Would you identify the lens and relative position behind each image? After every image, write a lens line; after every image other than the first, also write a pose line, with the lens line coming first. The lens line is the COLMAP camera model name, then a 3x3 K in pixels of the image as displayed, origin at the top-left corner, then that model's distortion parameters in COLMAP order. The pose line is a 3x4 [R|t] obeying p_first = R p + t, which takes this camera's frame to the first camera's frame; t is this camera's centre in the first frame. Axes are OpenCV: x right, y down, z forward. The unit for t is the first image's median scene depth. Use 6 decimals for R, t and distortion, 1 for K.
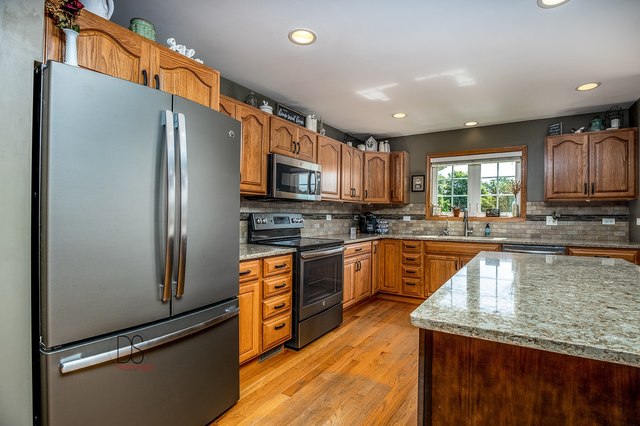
lens RADIAL K [[302.0, 0, 341.1], [0, 302.0, 219.5], [0, 0, 1]] dist [-0.029497, 0.000903]
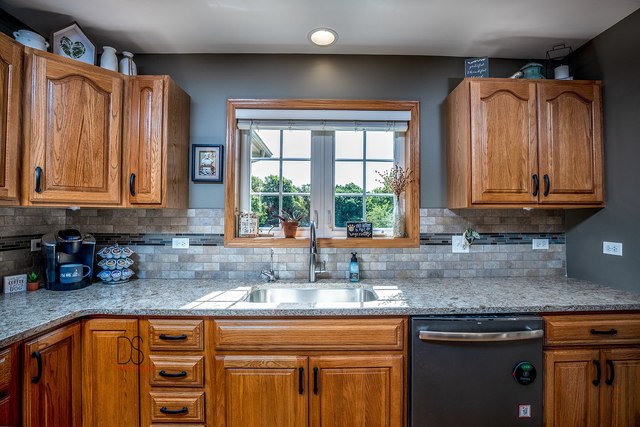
lens RADIAL K [[302.0, 0, 326.1], [0, 302.0, 210.5], [0, 0, 1]] dist [-0.029497, 0.000903]
pose [[0.856060, 0.007833, 0.516818, 0.222541], [0.010732, 0.999400, -0.032924, -0.042819], [-0.516765, 0.033731, 0.855462, 0.674051]]
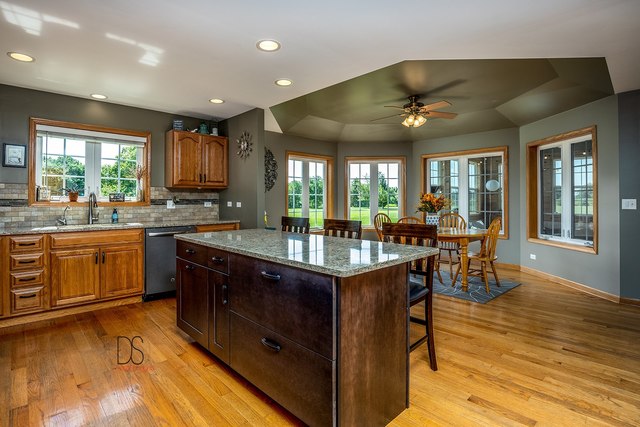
lens RADIAL K [[318.2, 0, 301.3], [0, 318.2, 203.9], [0, 0, 1]] dist [-0.034063, 0.000053]
pose [[0.294037, -0.013224, 0.955702, -0.301021], [0.013997, 0.999857, 0.009529, -0.002913], [-0.955691, 0.010575, 0.294180, 0.178522]]
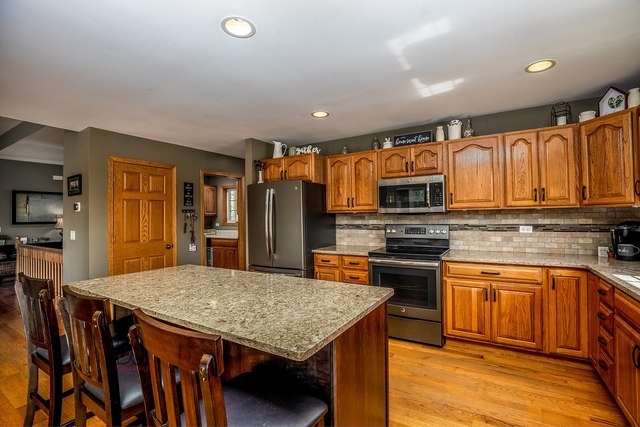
lens RADIAL K [[302.0, 0, 326.6], [0, 302.0, 212.3], [0, 0, 1]] dist [-0.029497, 0.000903]
pose [[-0.003481, -0.022577, -0.999739, 0.806722], [-0.003596, 0.999739, -0.022564, -0.035079], [0.999987, 0.003517, -0.003562, 0.578734]]
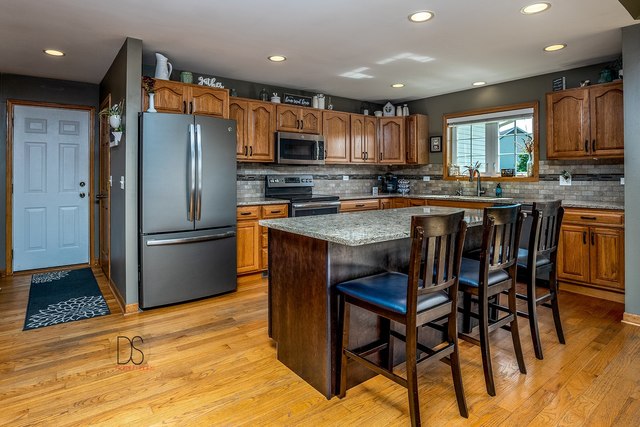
lens RADIAL K [[347.5, 0, 306.8], [0, 347.5, 181.1], [0, 0, 1]] dist [-0.034029, -0.000990]
pose [[0.921612, -0.000989, -0.388111, 0.382569], [0.001559, 0.999998, 0.001153, 0.003853], [0.388109, -0.001668, 0.921612, -0.309651]]
